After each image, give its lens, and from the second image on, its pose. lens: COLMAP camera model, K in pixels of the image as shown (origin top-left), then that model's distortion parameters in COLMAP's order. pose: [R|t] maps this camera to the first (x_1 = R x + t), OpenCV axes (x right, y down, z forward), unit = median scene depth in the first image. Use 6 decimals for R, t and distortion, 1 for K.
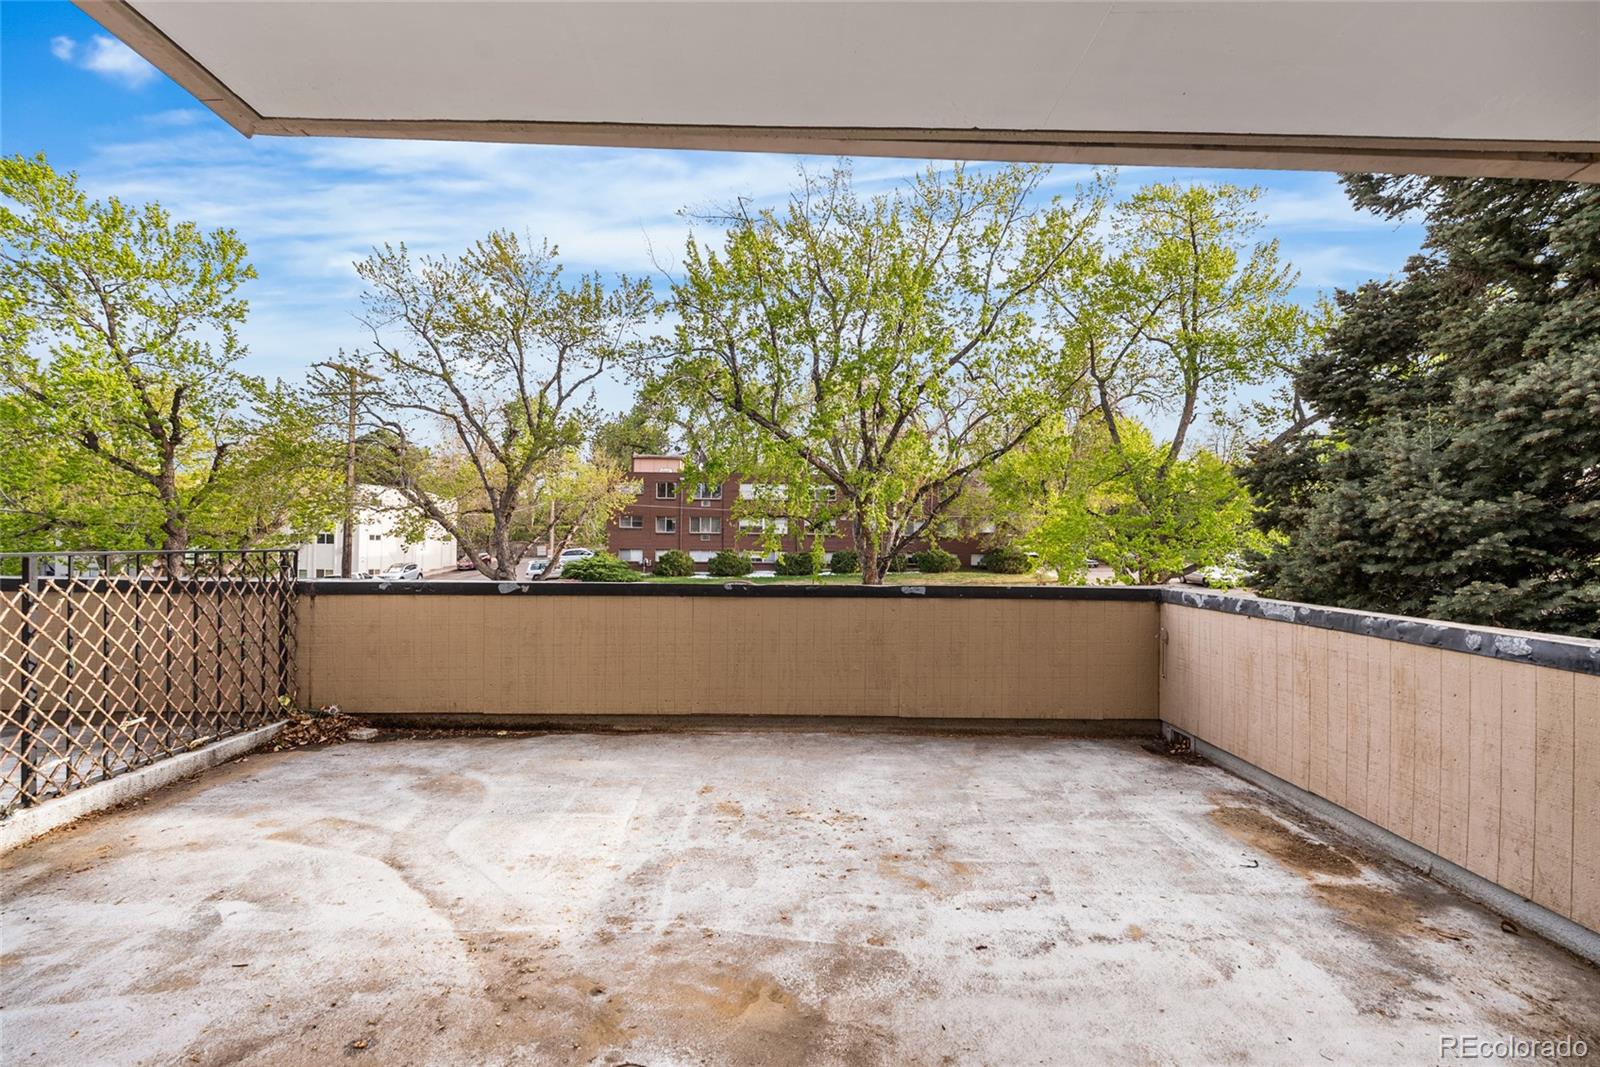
lens RADIAL K [[717.2, 0, 796.5], [0, 717.2, 537.3], [0, 0, 1]] dist [-0.006949, 0.000767]
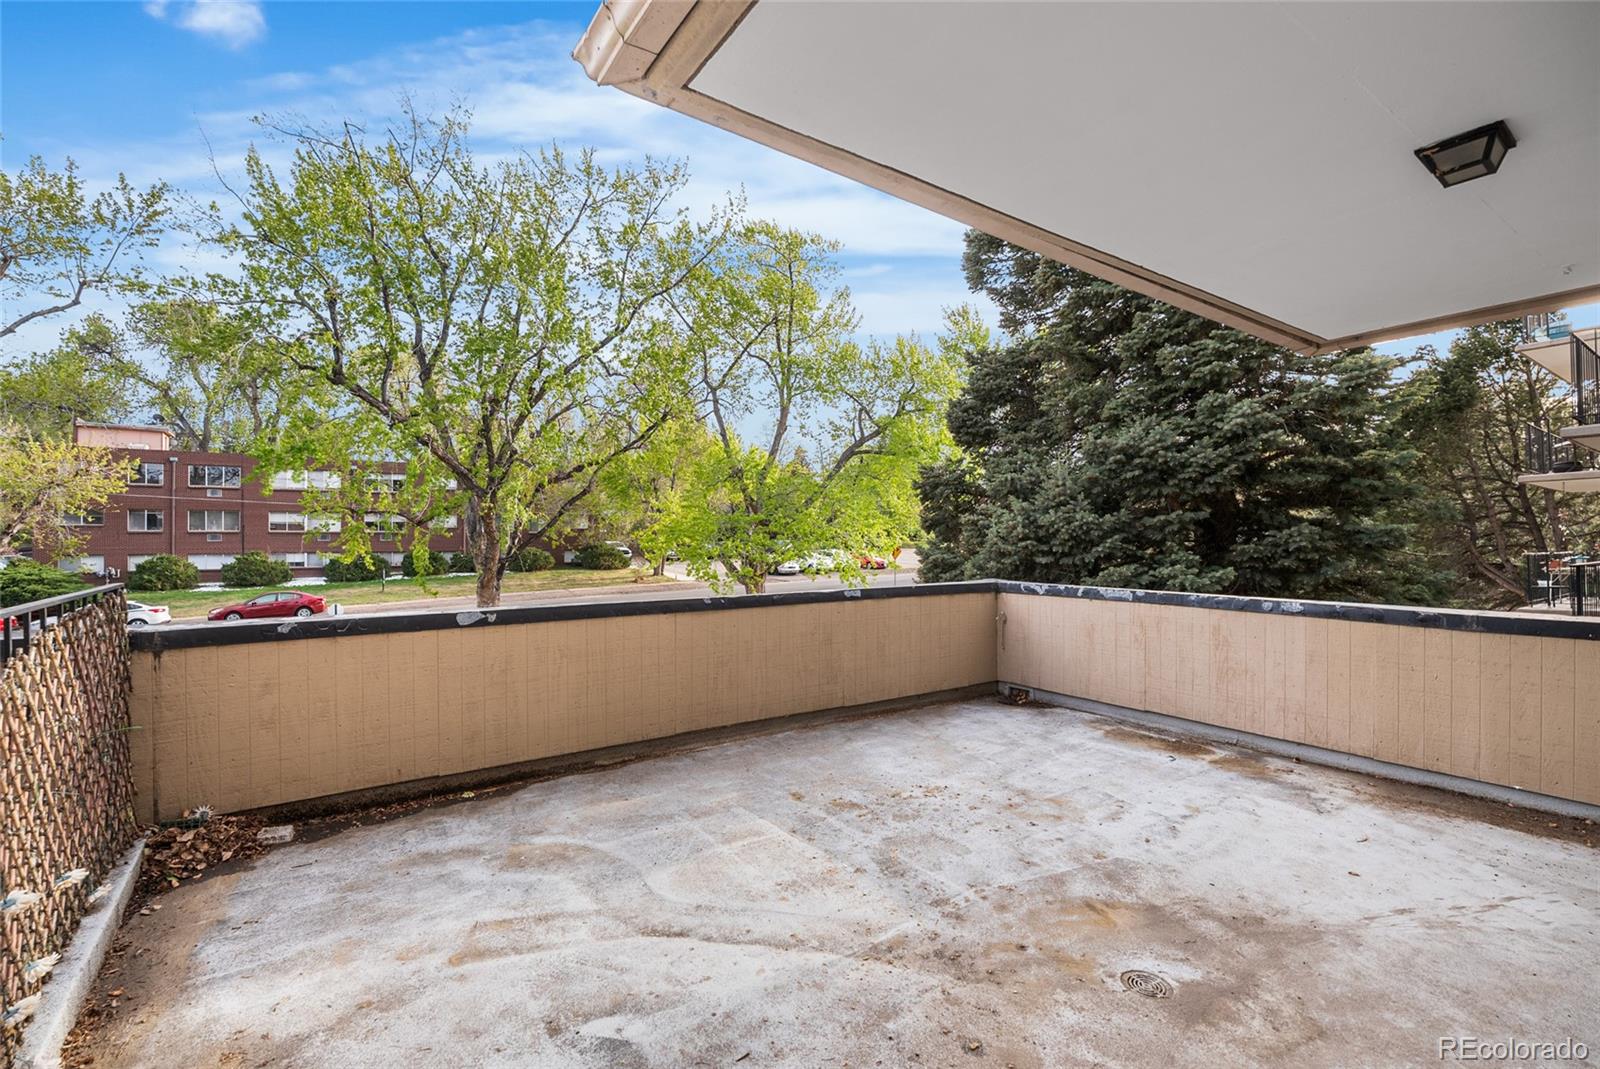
lens RADIAL K [[717.2, 0, 824.9], [0, 717.2, 543.7], [0, 0, 1]] dist [-0.006949, 0.000767]
pose [[0.824571, -0.016647, 0.565514, -0.536982], [0.008024, 0.999811, 0.017731, -0.026974], [-0.565702, -0.010083, 0.824548, 0.093006]]
